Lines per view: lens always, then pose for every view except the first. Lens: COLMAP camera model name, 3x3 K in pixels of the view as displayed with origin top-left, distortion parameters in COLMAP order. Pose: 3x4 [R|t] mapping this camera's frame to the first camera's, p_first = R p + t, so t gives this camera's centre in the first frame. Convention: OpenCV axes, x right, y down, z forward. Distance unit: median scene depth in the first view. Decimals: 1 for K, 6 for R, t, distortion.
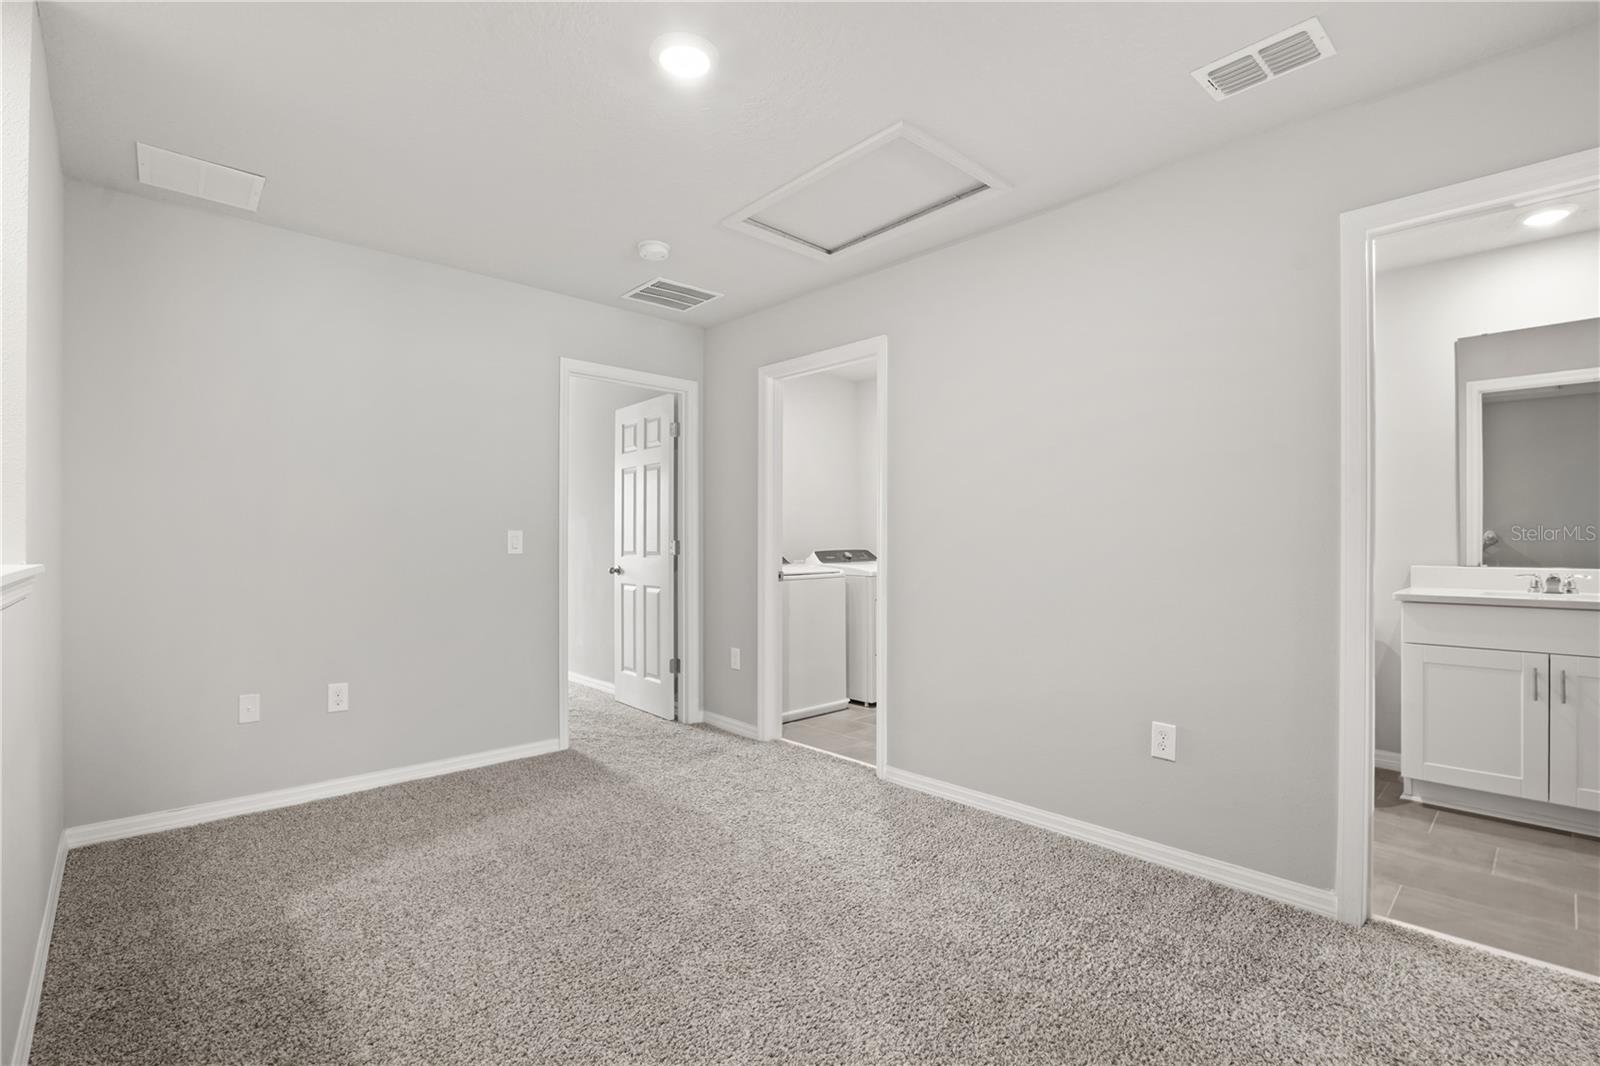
lens RADIAL K [[740.8, 0, 805.5], [0, 740.8, 538.9], [0, 0, 1]] dist [-0.006005, -0.000917]
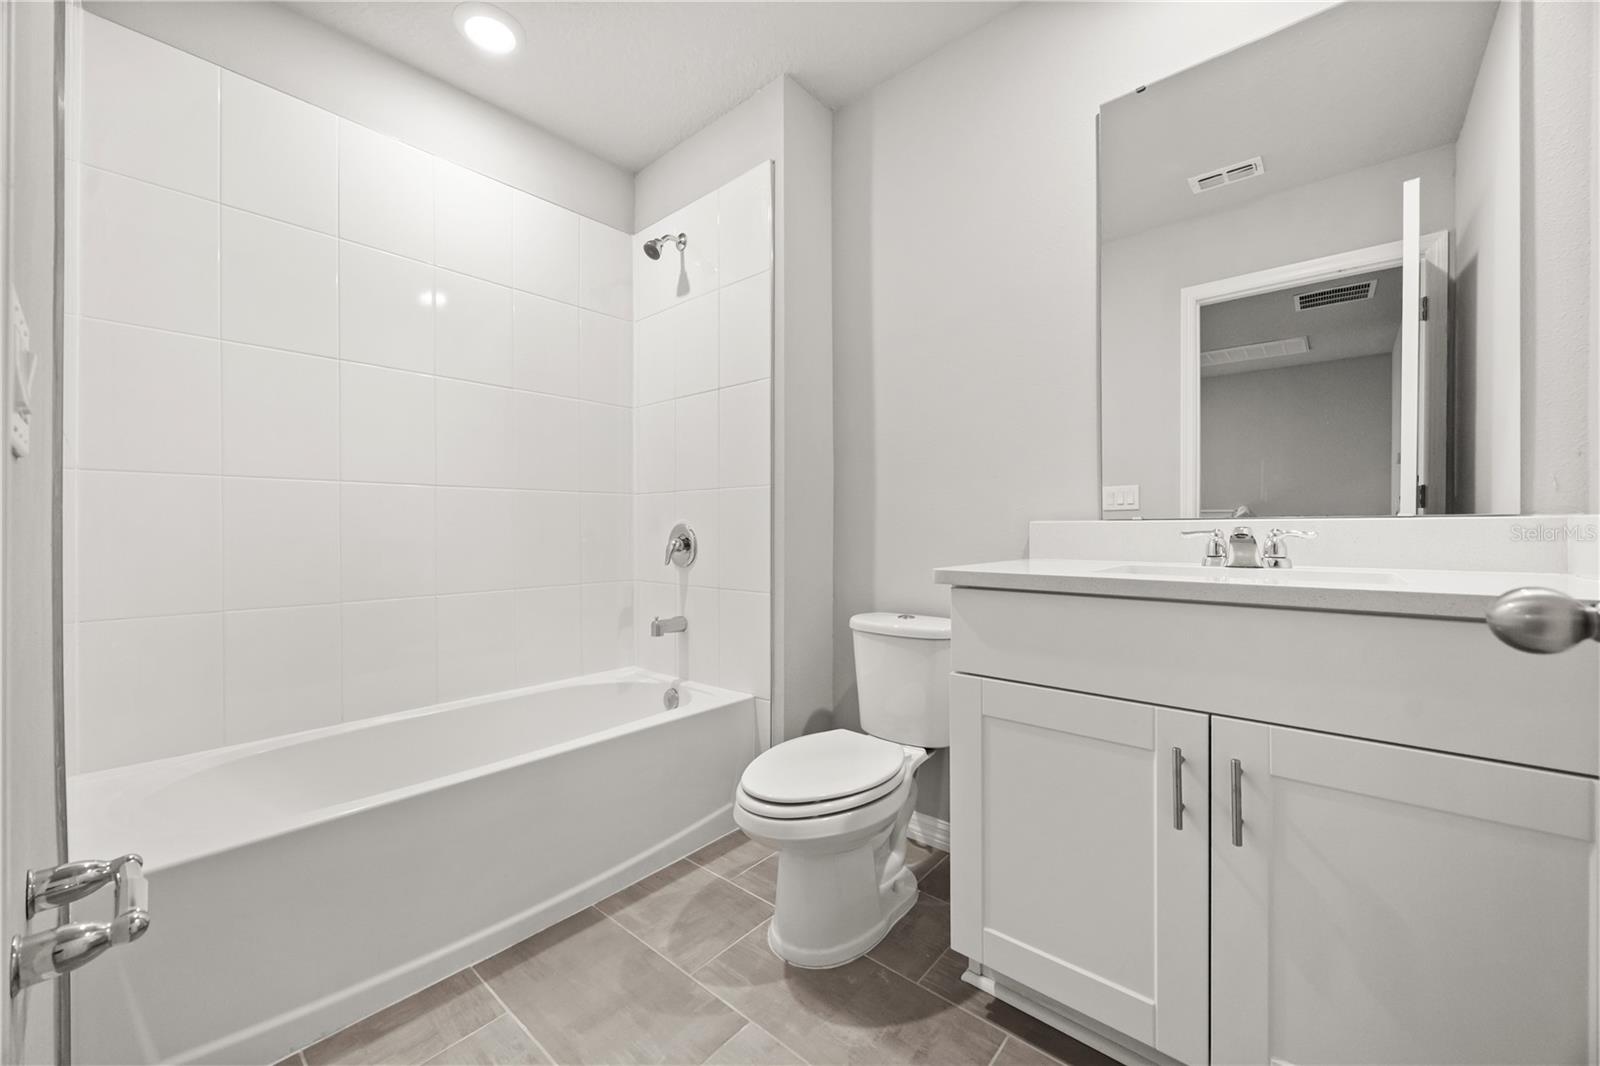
lens RADIAL K [[619.9, 0, 793.9], [0, 619.9, 531.2], [0, 0, 1]] dist [0.003434, 0.000192]
pose [[0.996685, 0.001238, 0.081352, 0.688913], [-0.001423, 0.999997, 0.002225, 0.049243], [-0.081349, -0.002334, 0.996683, 0.616829]]
